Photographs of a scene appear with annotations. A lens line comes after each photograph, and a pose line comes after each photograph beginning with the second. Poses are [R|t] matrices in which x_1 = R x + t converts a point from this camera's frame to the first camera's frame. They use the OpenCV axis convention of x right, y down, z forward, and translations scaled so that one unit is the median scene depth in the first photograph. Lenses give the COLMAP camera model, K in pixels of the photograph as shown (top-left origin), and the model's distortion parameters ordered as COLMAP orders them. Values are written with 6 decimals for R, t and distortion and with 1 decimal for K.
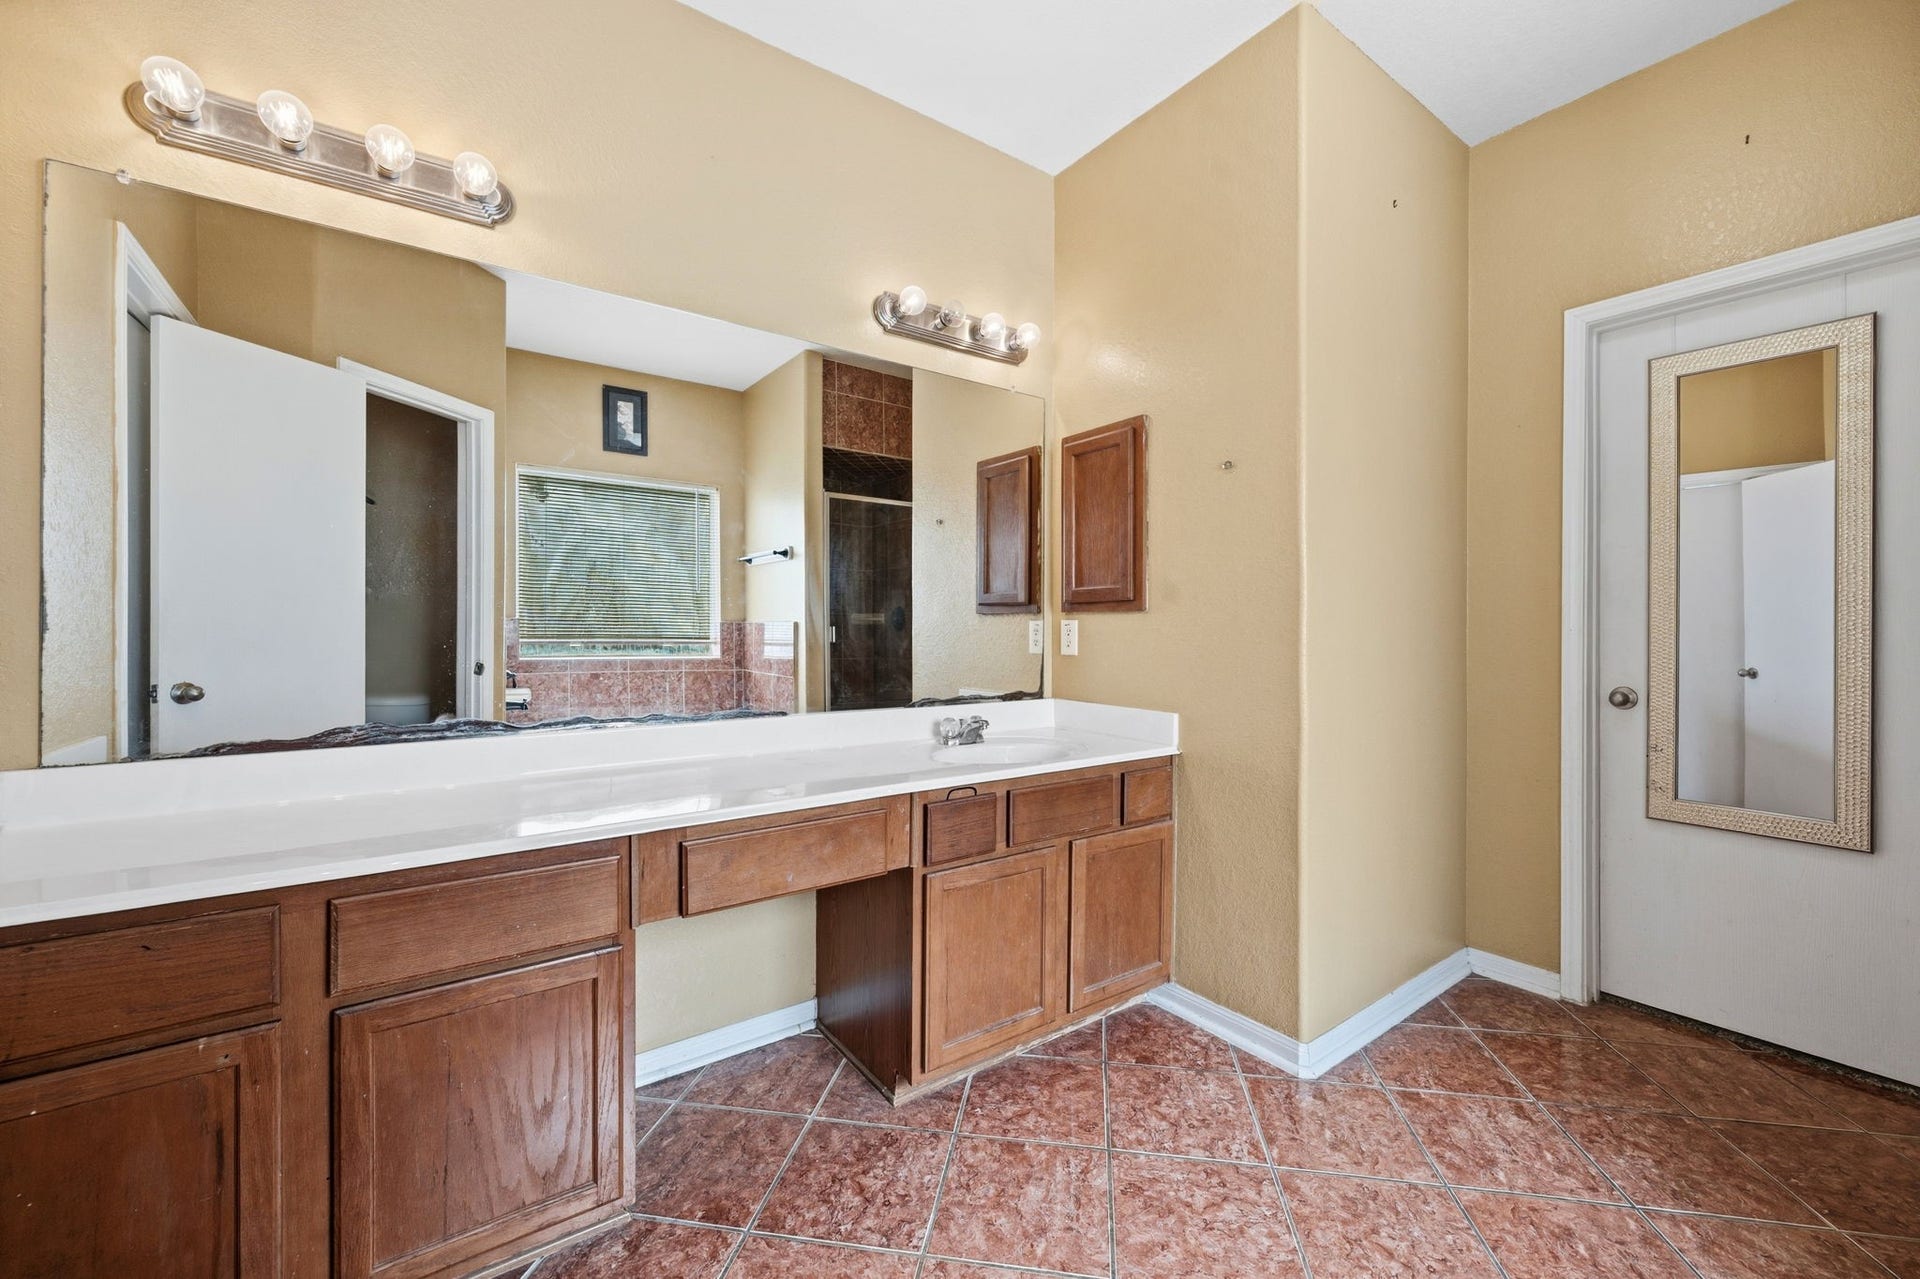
lens RADIAL K [[761.1, 0, 956.0], [0, 761.1, 624.6], [0, 0, 1]] dist [0.000111, -0.000118]
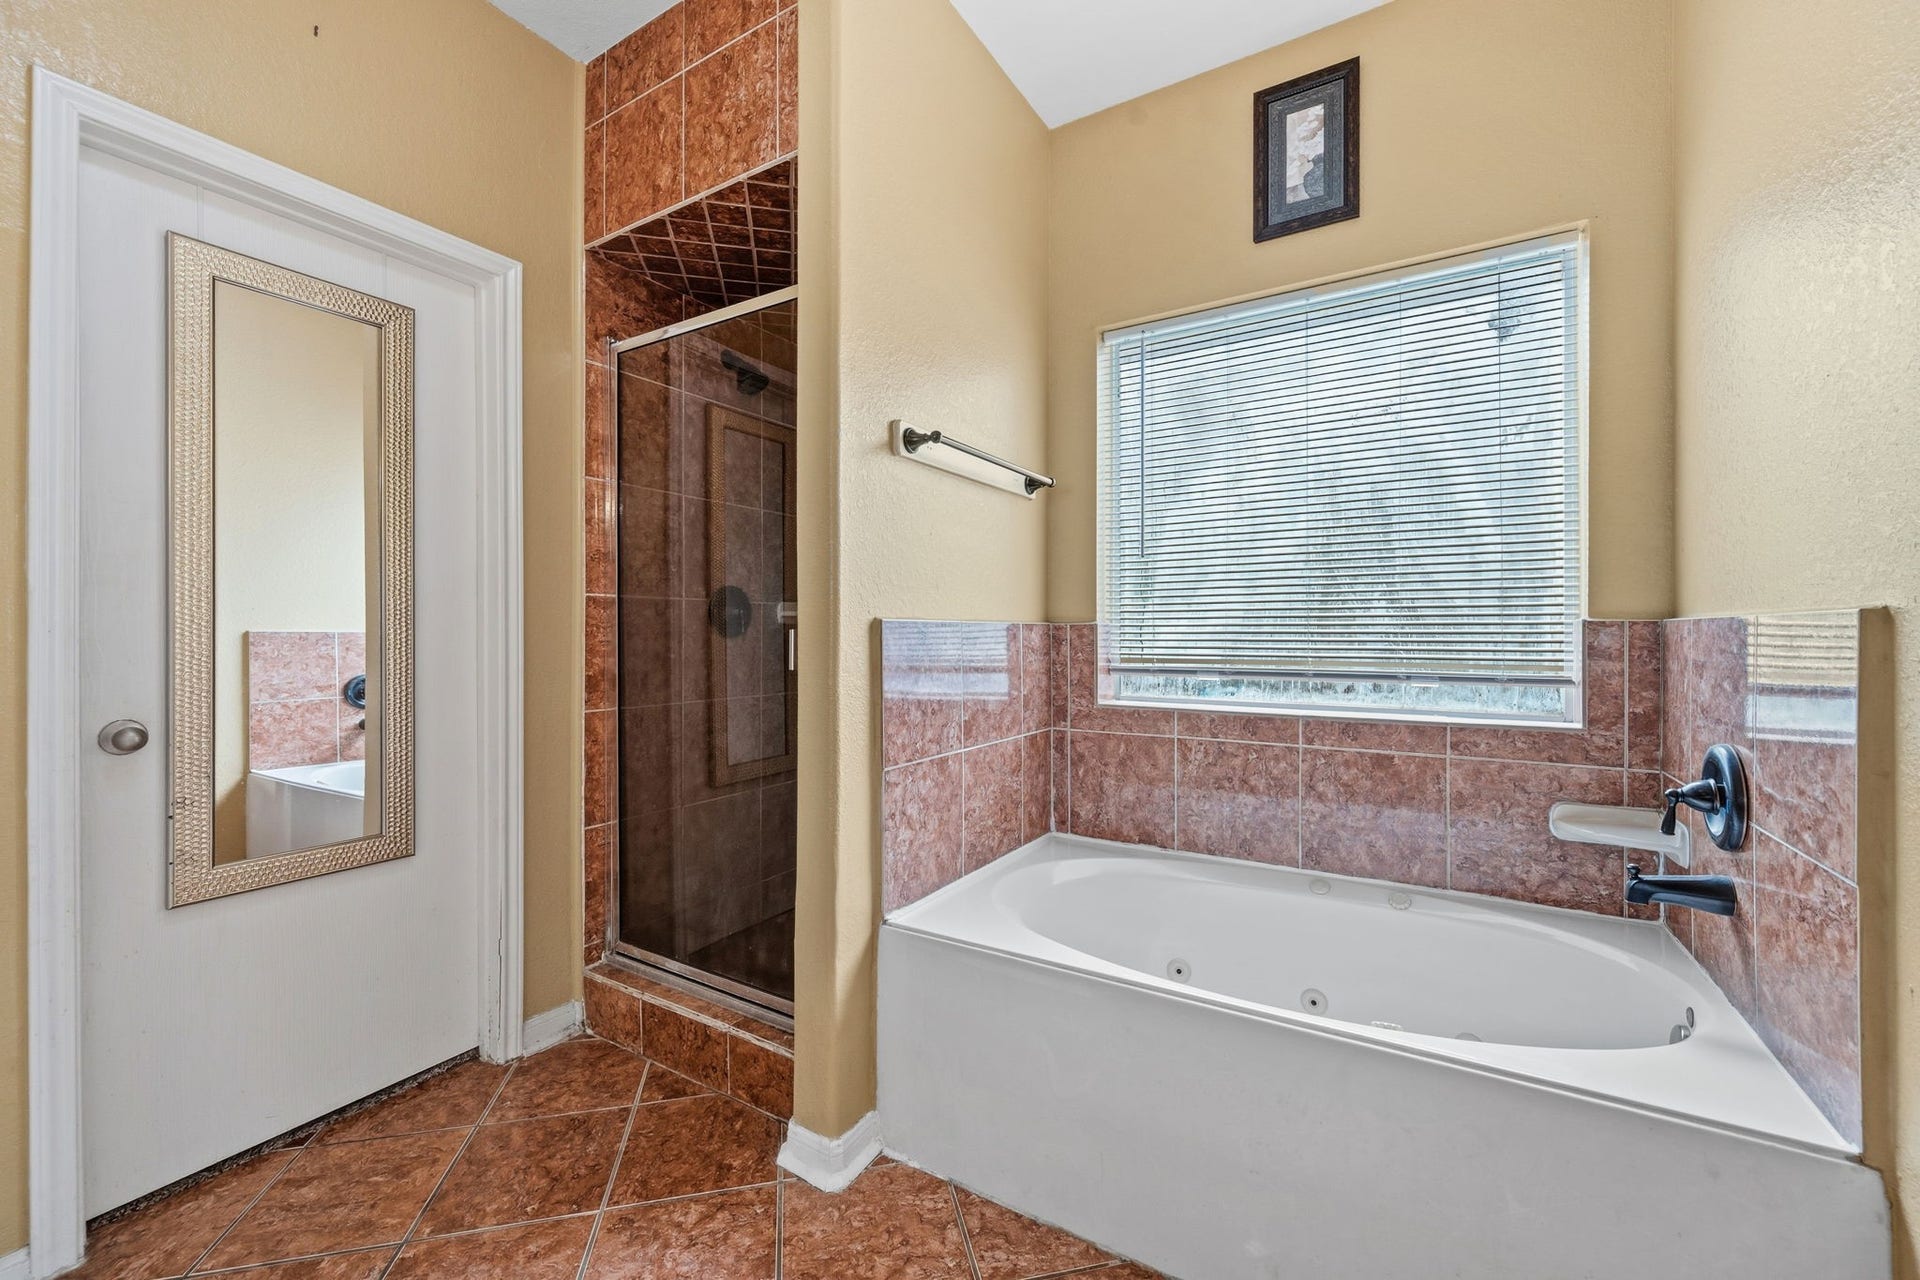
lens RADIAL K [[761.1, 0, 956.0], [0, 761.1, 625.1], [0, 0, 1]] dist [0.000111, -0.000118]
pose [[-0.386441, 0.000955, 0.922314, 0.015588], [-0.000817, 0.999999, -0.001378, 0.003282], [-0.922314, -0.001286, -0.386440, 0.646675]]
